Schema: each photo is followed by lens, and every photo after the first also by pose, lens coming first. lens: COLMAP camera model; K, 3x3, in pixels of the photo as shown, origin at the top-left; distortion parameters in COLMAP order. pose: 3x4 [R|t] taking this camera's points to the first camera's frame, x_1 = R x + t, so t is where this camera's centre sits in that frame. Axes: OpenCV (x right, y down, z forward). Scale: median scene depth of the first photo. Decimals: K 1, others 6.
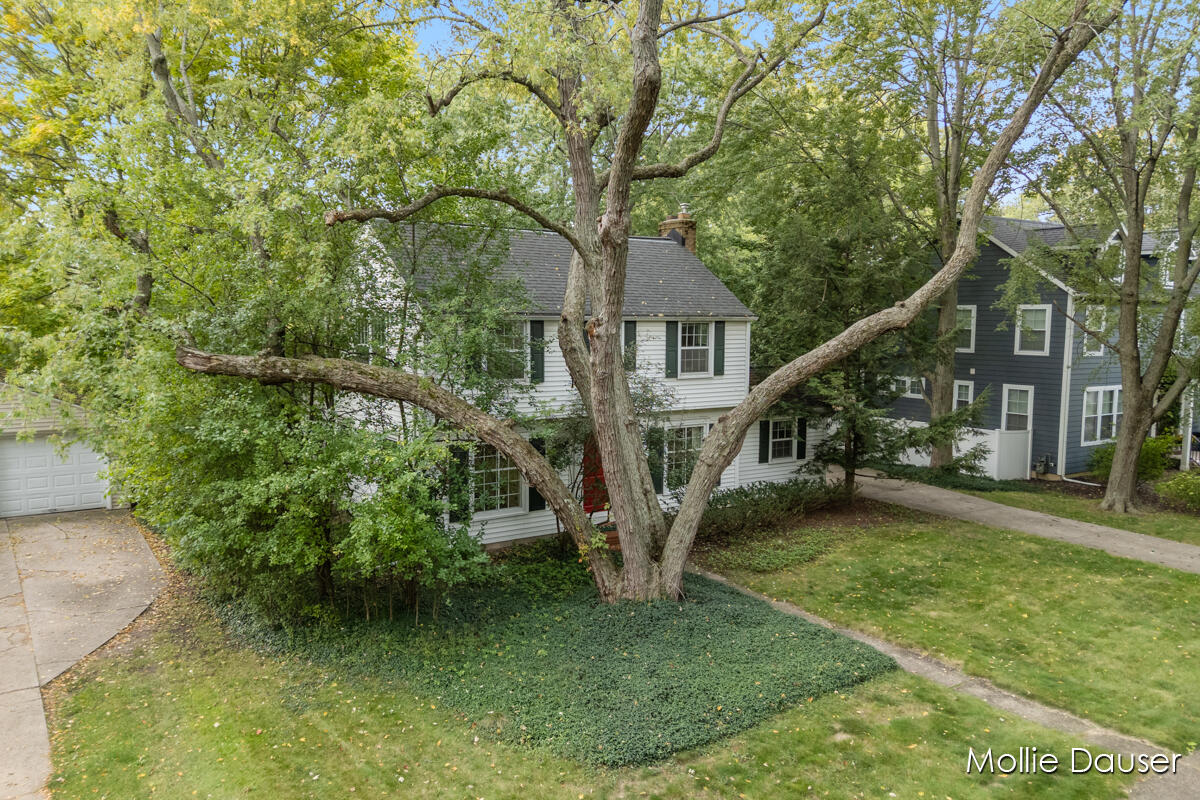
lens RADIAL K [[887.2, 0, 563.2], [0, 887.2, 412.2], [0, 0, 1]] dist [0.065882, -0.063833]
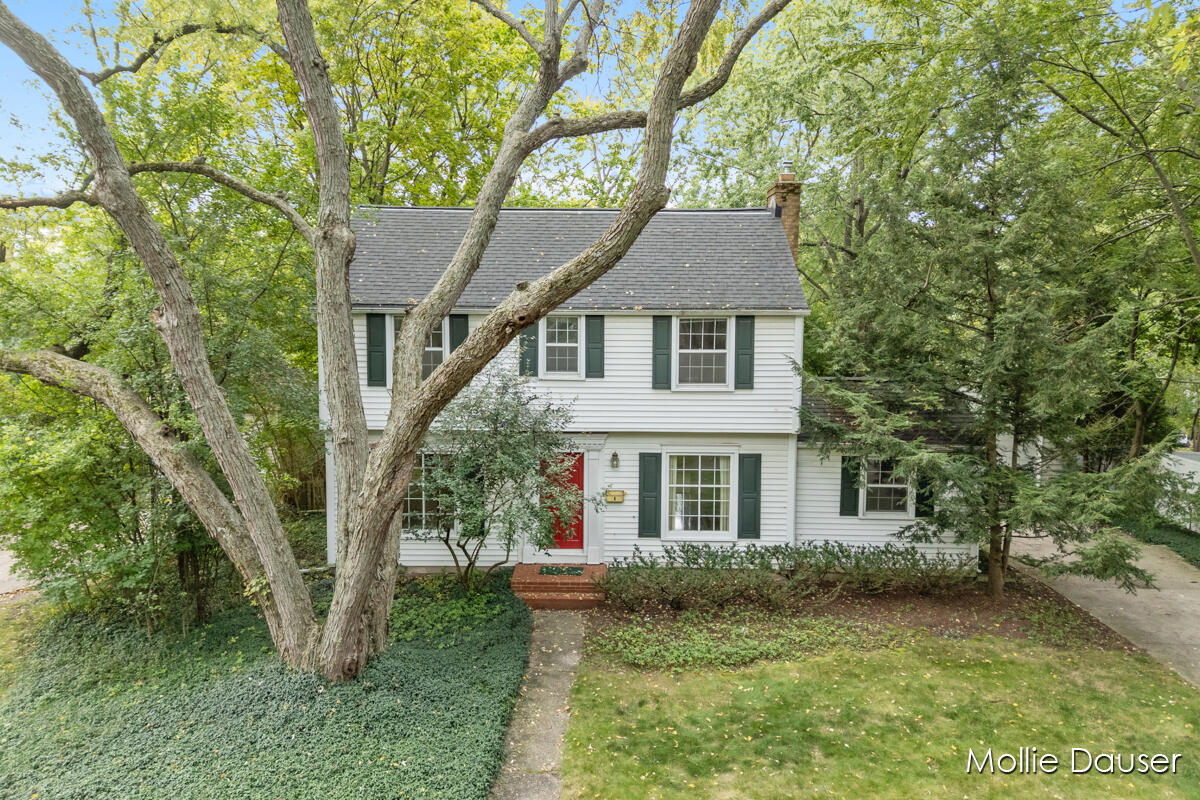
lens RADIAL K [[887.2, 0, 603.5], [0, 887.2, 388.0], [0, 0, 1]] dist [0.065882, -0.063833]
pose [[0.829470, 0.048417, -0.556449, 0.505643], [-0.060634, 0.998154, -0.003534, -0.033649], [0.555251, 0.036671, 0.830874, 0.329518]]
